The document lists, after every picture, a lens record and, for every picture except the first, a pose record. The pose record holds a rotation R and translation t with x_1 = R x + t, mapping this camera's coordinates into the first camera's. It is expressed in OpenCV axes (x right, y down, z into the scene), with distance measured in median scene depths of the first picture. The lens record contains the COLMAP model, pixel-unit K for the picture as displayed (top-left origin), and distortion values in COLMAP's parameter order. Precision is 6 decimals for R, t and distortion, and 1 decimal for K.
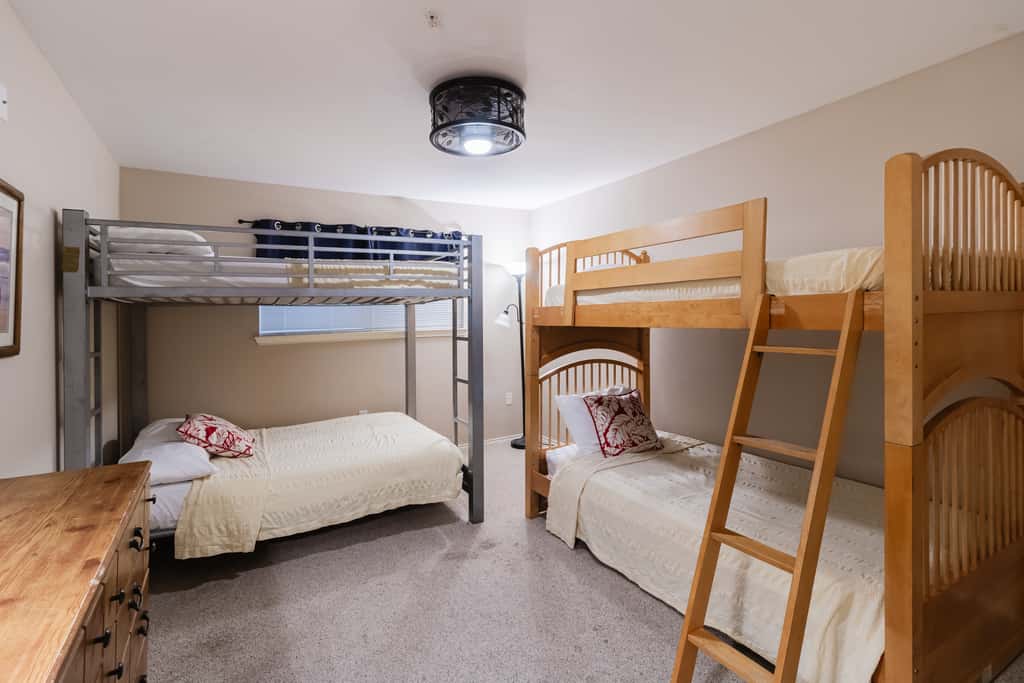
lens RADIAL K [[477.5, 0, 510.6], [0, 477.5, 314.4], [0, 0, 1]] dist [-0.001790, 0.000047]
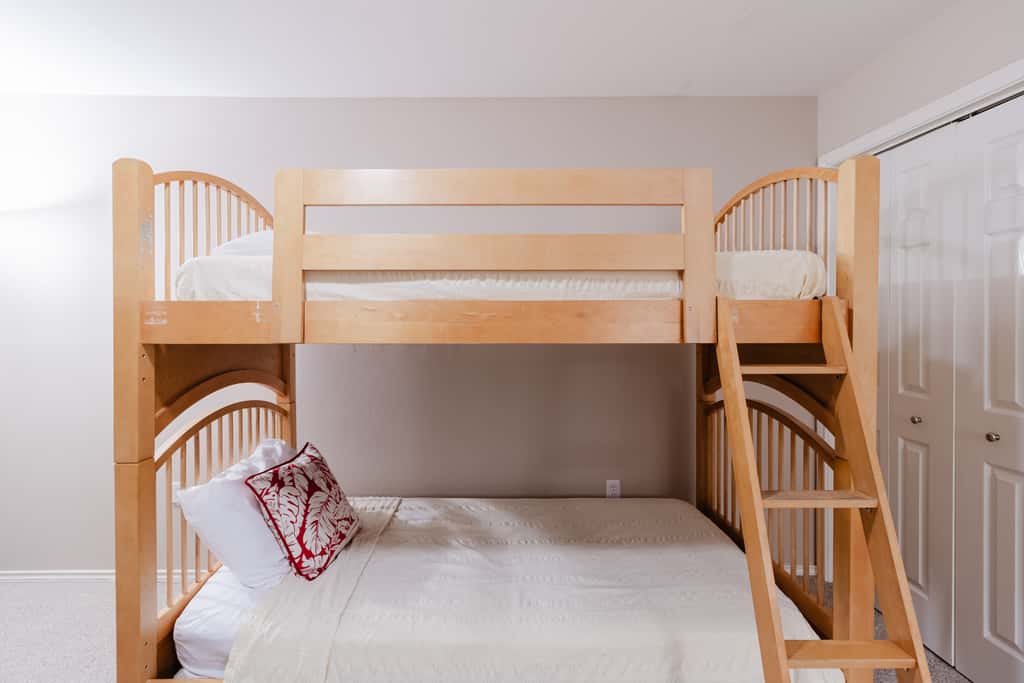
lens RADIAL K [[486.4, 0, 512.0], [0, 486.4, 341.5], [0, 0, 1]] dist [-0.000274, 0.000020]
pose [[0.512042, -0.014137, 0.858844, -0.158961], [-0.010510, 0.999687, 0.022722, 0.007367], [-0.858896, -0.020661, 0.511733, 0.503448]]
